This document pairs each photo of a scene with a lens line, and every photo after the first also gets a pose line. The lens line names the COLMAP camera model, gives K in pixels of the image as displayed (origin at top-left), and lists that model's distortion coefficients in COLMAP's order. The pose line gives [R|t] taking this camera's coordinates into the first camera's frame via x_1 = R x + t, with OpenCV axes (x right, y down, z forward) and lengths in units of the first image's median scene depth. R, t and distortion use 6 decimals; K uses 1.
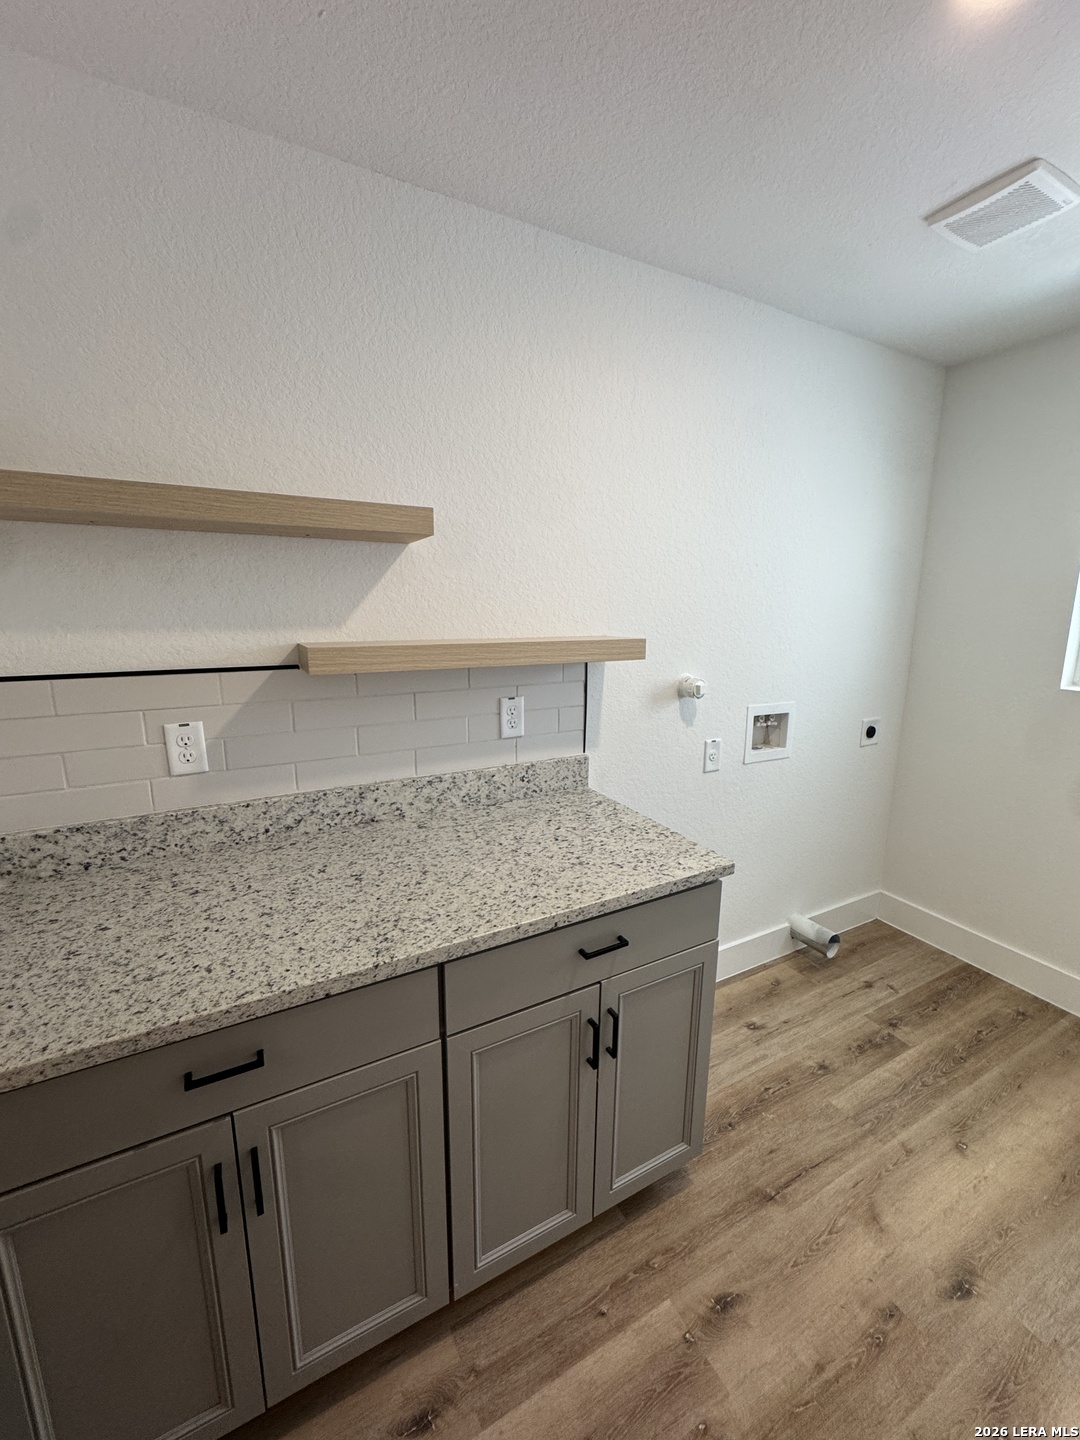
lens RADIAL K [[577.3, 0, 540.8], [0, 577.3, 719.3], [0, 0, 1]] dist [-0.003974, 0.000312]
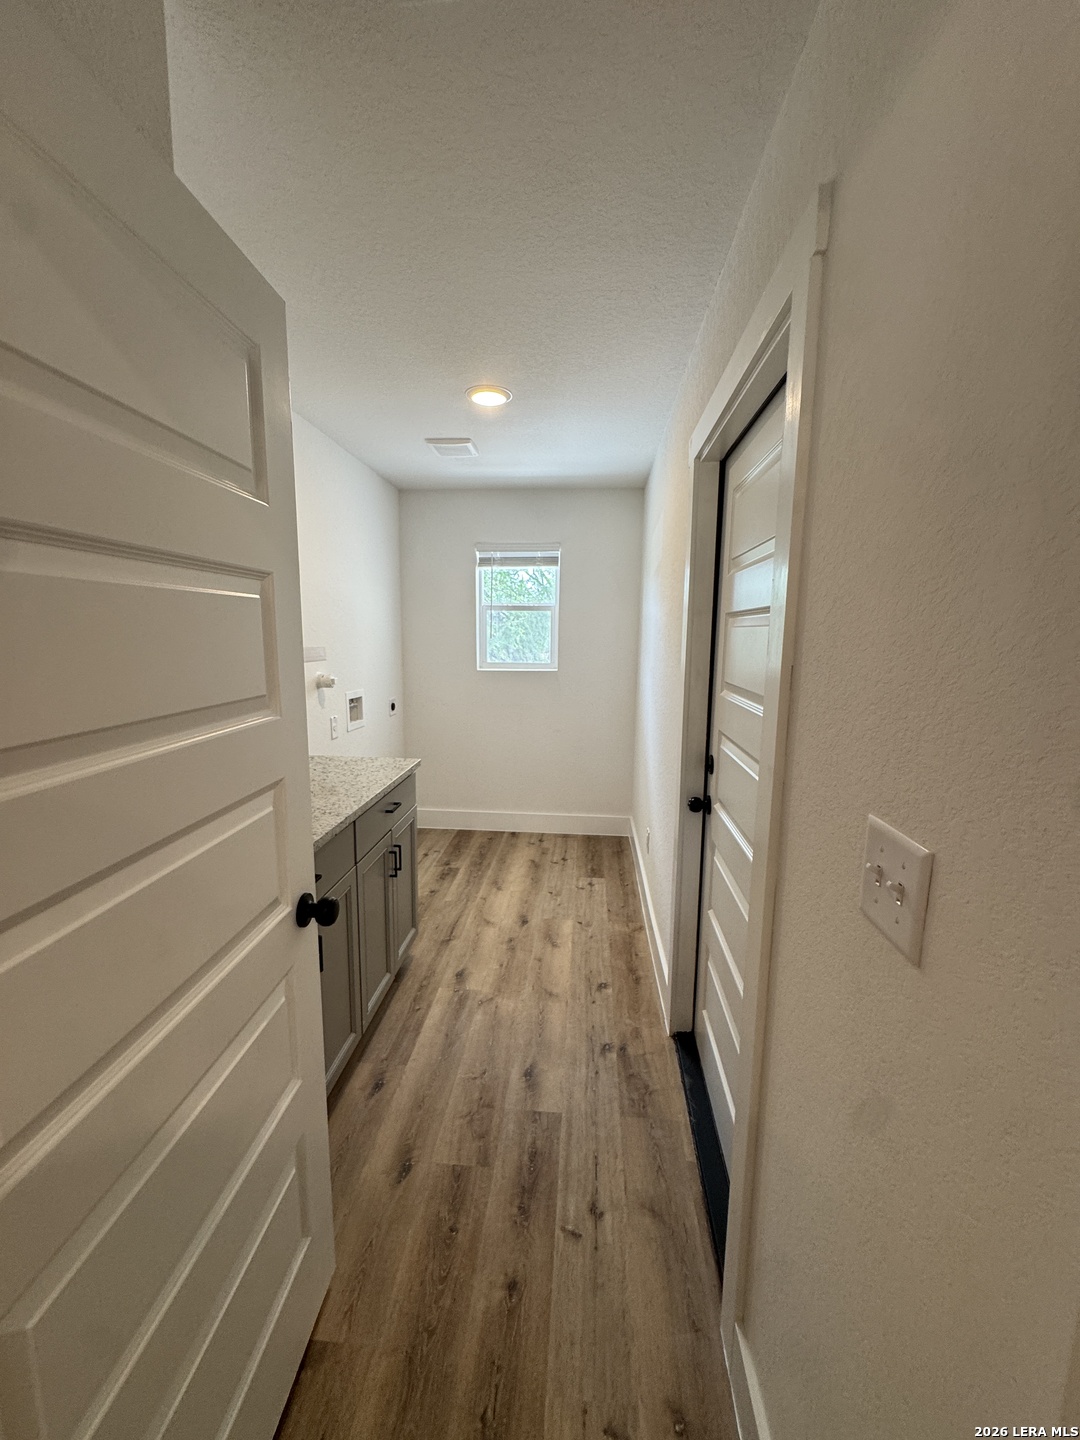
lens RADIAL K [[577.3, 0, 540.8], [0, 577.3, 719.3], [0, 0, 1]] dist [-0.003974, 0.000312]
pose [[0.541766, -0.123116, 0.831464, -0.868133], [0.153745, 0.987040, 0.045975, 0.075556], [-0.826349, 0.102926, 0.553673, -0.345550]]
